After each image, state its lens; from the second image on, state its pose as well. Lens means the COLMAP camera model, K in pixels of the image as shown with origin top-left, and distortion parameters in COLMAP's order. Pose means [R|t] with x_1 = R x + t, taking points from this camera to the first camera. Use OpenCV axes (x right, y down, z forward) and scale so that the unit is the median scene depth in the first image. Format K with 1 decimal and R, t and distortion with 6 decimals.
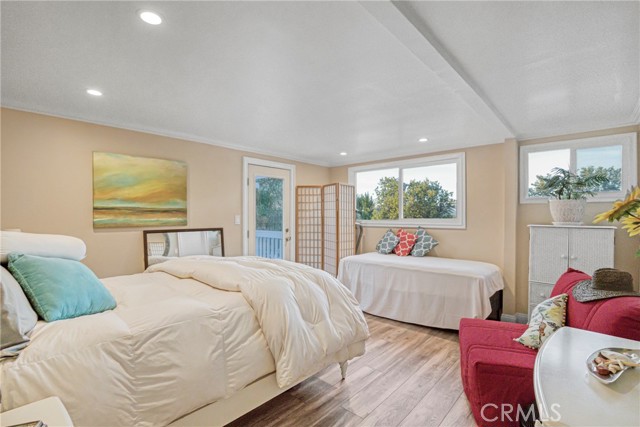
lens RADIAL K [[300.9, 0, 316.1], [0, 300.9, 219.3], [0, 0, 1]] dist [-0.016838, 0.001161]
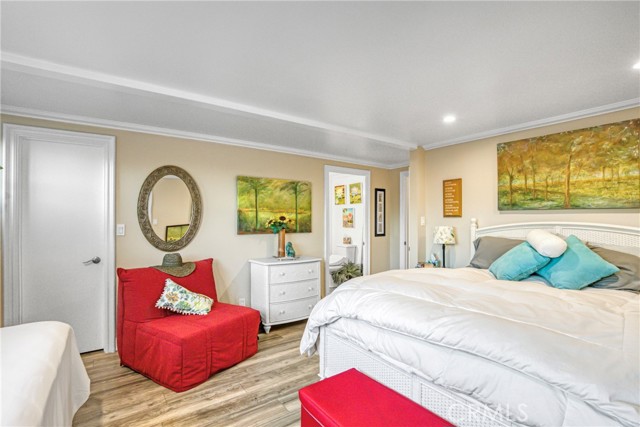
lens RADIAL K [[300.9, 0, 316.1], [0, 300.9, 219.3], [0, 0, 1]] dist [-0.016838, 0.001161]
pose [[-0.976365, -0.000830, 0.216126, -0.077360], [0.001301, 0.999952, 0.009720, -0.021534], [-0.216124, 0.009771, -0.976317, 1.835140]]
